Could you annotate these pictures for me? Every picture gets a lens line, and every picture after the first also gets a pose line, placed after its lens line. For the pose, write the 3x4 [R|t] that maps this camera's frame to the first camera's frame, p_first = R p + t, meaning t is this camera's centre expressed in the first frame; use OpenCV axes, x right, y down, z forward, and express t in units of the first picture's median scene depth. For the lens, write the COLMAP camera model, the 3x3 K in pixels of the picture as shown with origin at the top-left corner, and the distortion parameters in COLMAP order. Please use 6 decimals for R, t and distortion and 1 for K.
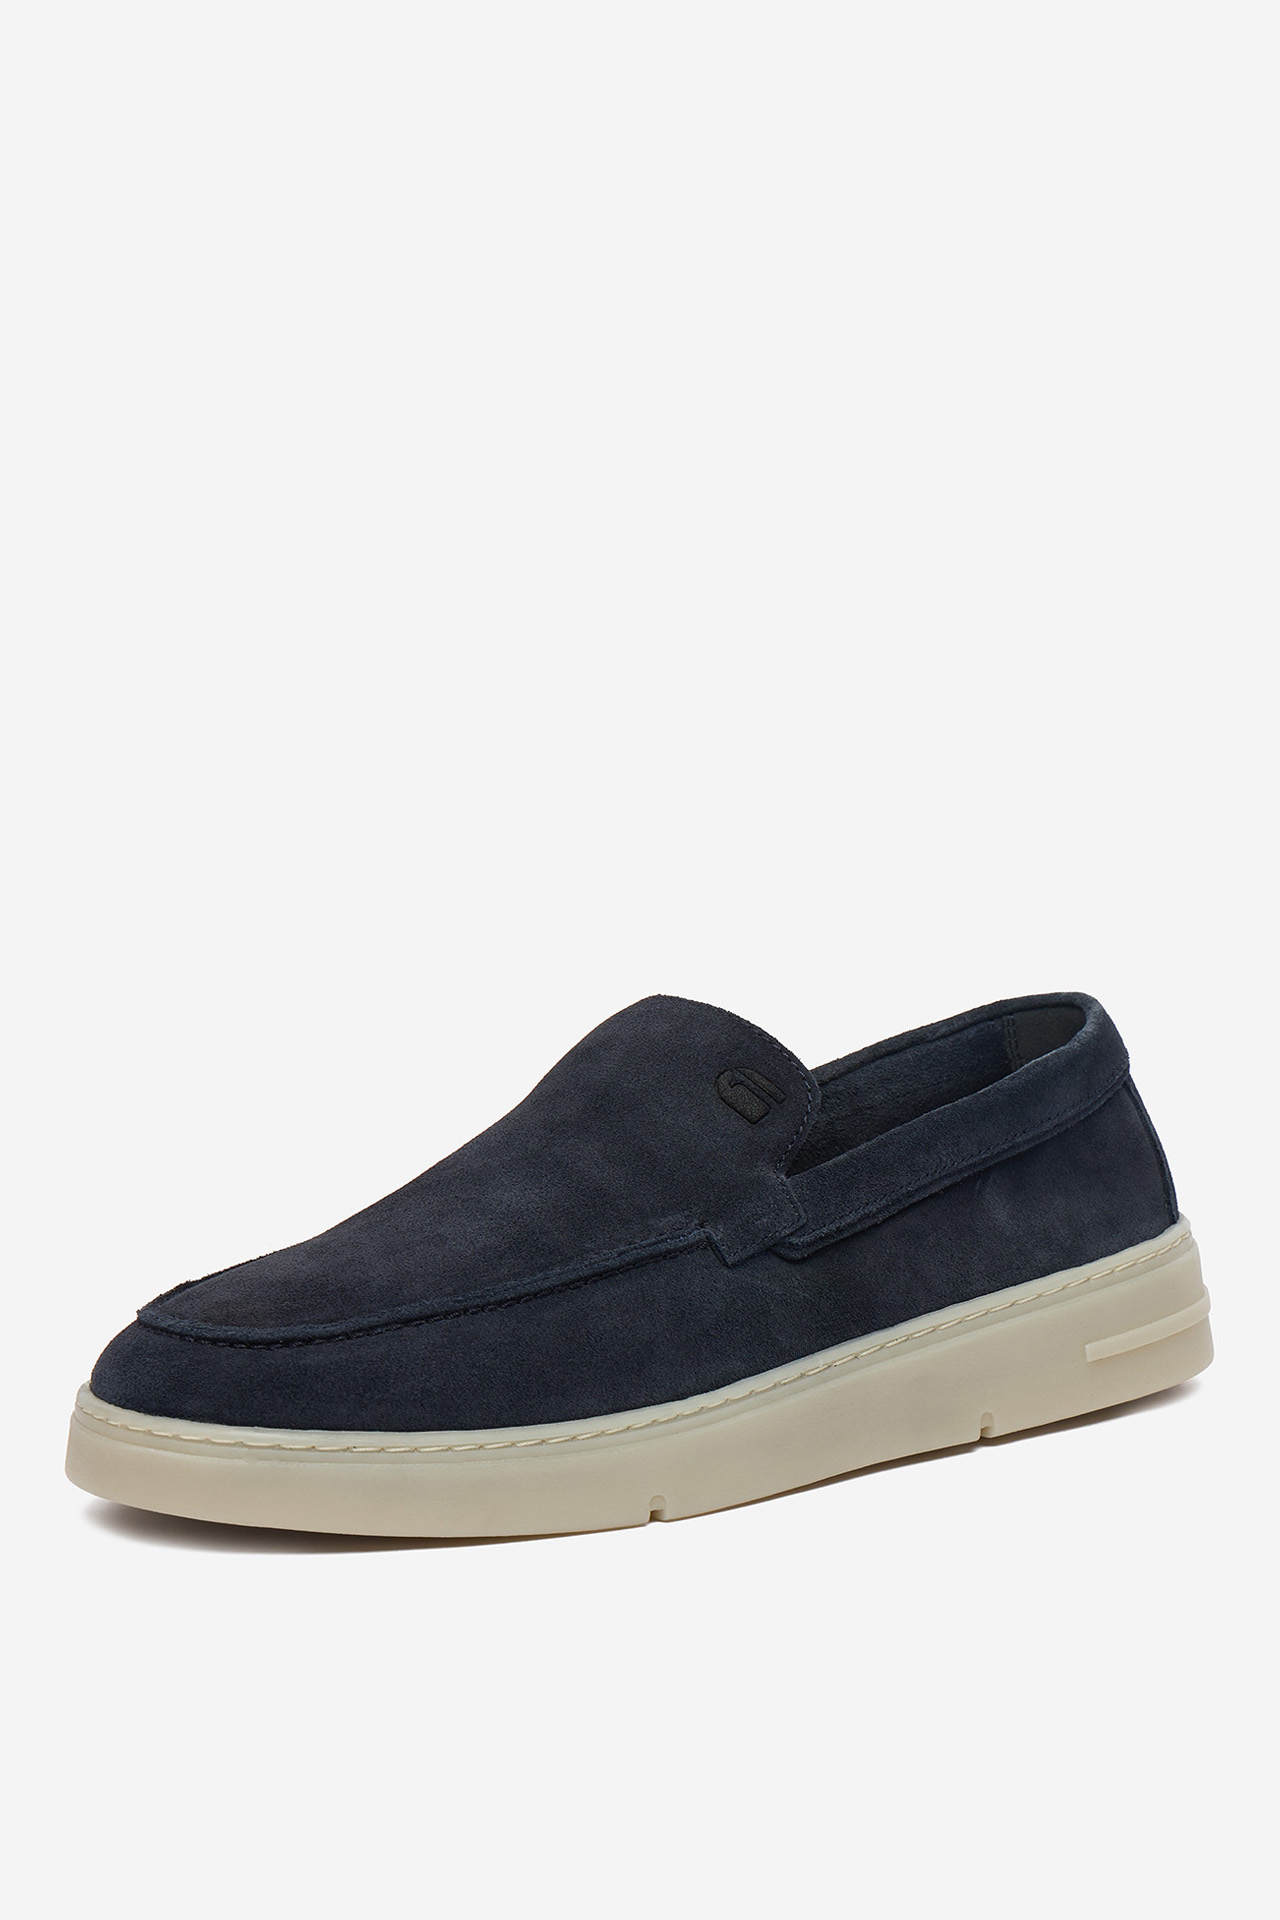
lens RADIAL K [[4650.4, 0, 640.0], [0, 4650.4, 960.0], [0, 0, 1]] dist [0.010687, 0.051121]
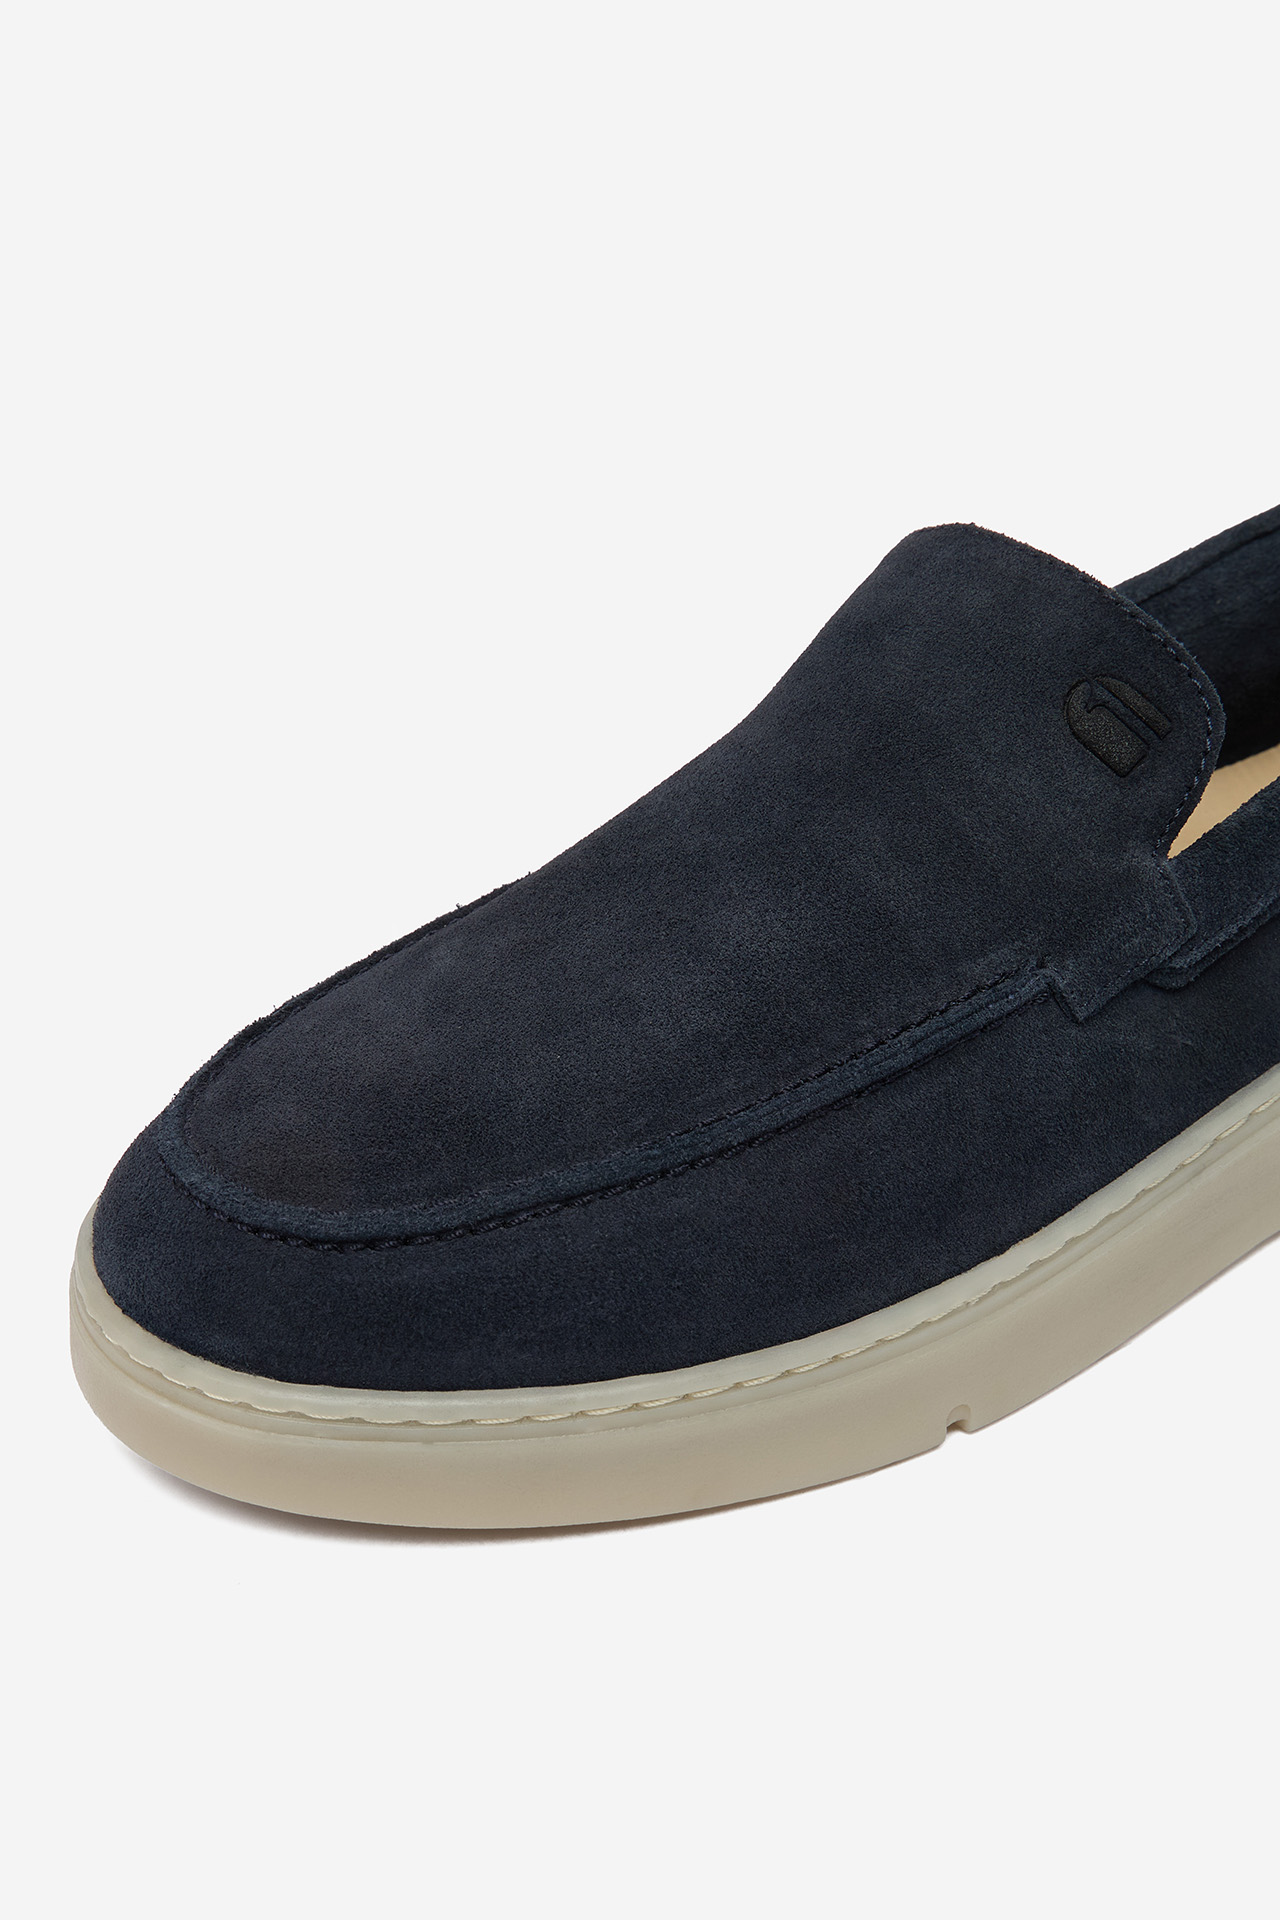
lens RADIAL K [[2186.2, 0, 595.1], [0, 2186.2, 959.1], [0, 0, 1]] dist [0.000944, 0.004397]
pose [[0.995190, 0.030139, -0.093210, -0.019867], [0.008504, 0.921321, 0.388709, -0.061534], [0.097592, -0.387632, 0.916634, 0.722472]]
